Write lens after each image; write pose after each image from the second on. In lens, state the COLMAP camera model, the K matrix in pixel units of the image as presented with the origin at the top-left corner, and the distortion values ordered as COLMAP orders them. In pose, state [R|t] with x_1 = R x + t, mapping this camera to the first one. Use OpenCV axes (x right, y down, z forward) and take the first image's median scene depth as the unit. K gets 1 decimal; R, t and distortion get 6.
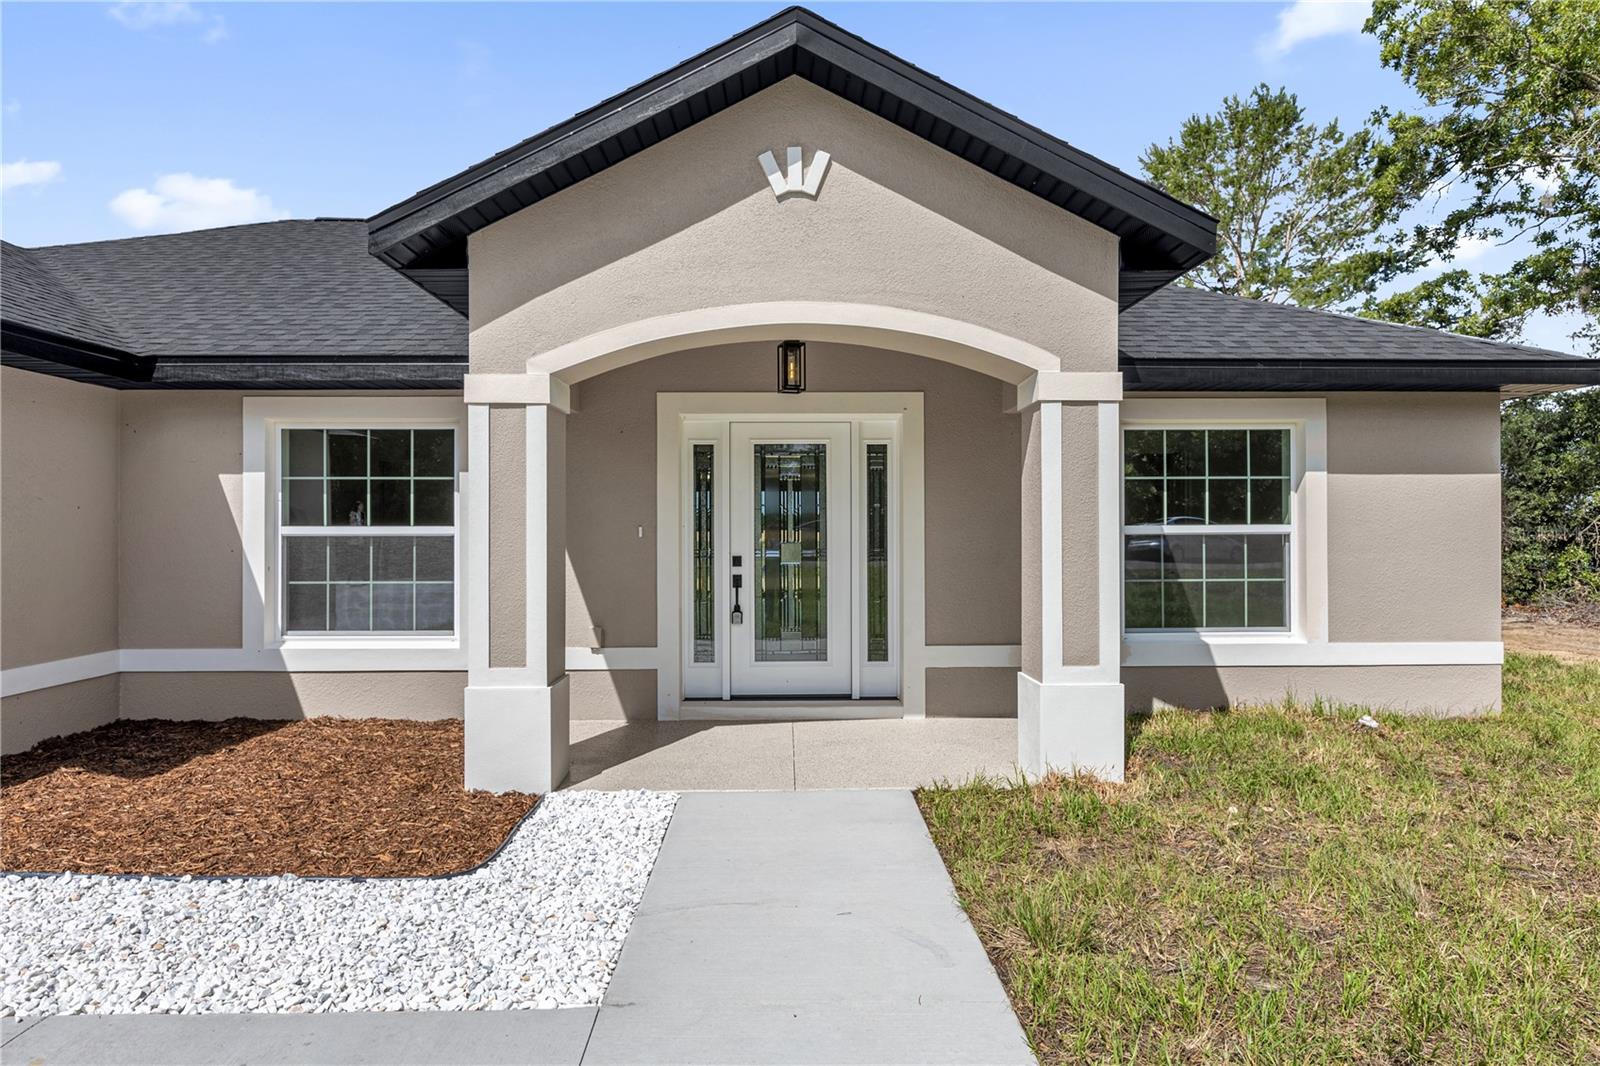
lens RADIAL K [[972.5, 0, 799.4], [0, 972.5, 534.1], [0, 0, 1]] dist [0.006452, -0.007291]
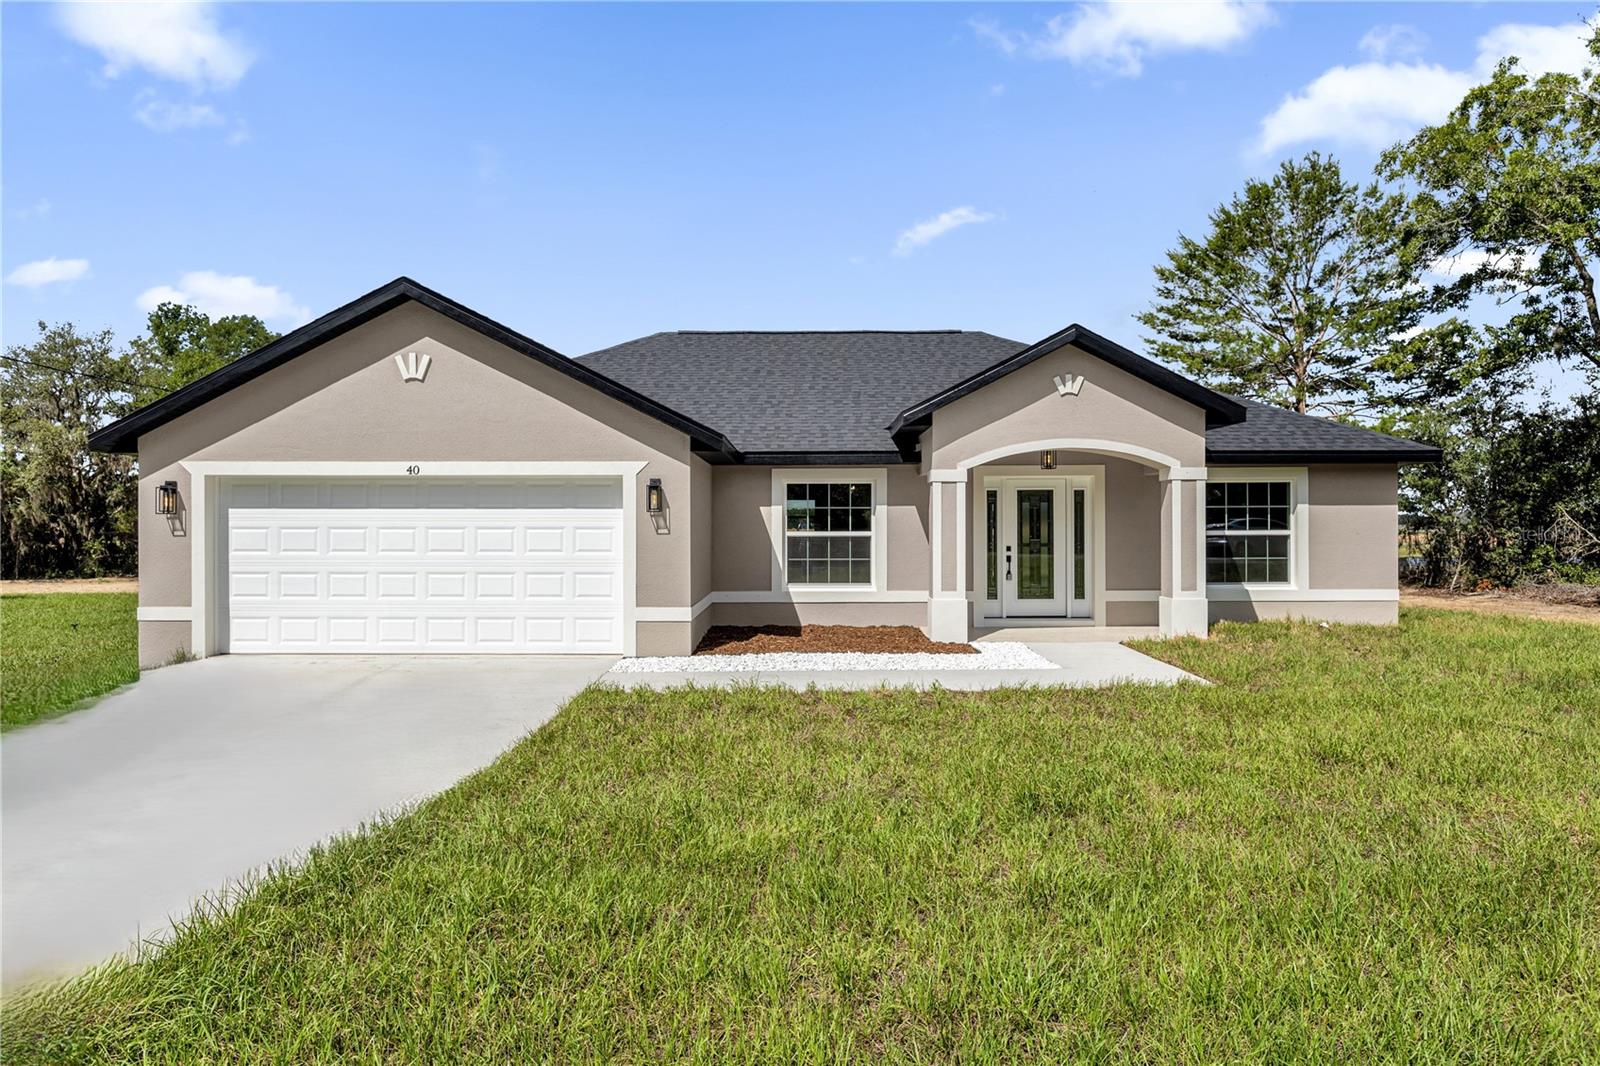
lens RADIAL K [[1053.9, 0, 798.9], [0, 1053.9, 529.8], [0, 0, 1]] dist [0.000069, 0.004581]
pose [[0.999494, 0.000036, -0.031794, -0.423837], [-0.000042, 1.000000, -0.000172, -0.010644], [0.031794, 0.000173, 0.999494, -1.166040]]
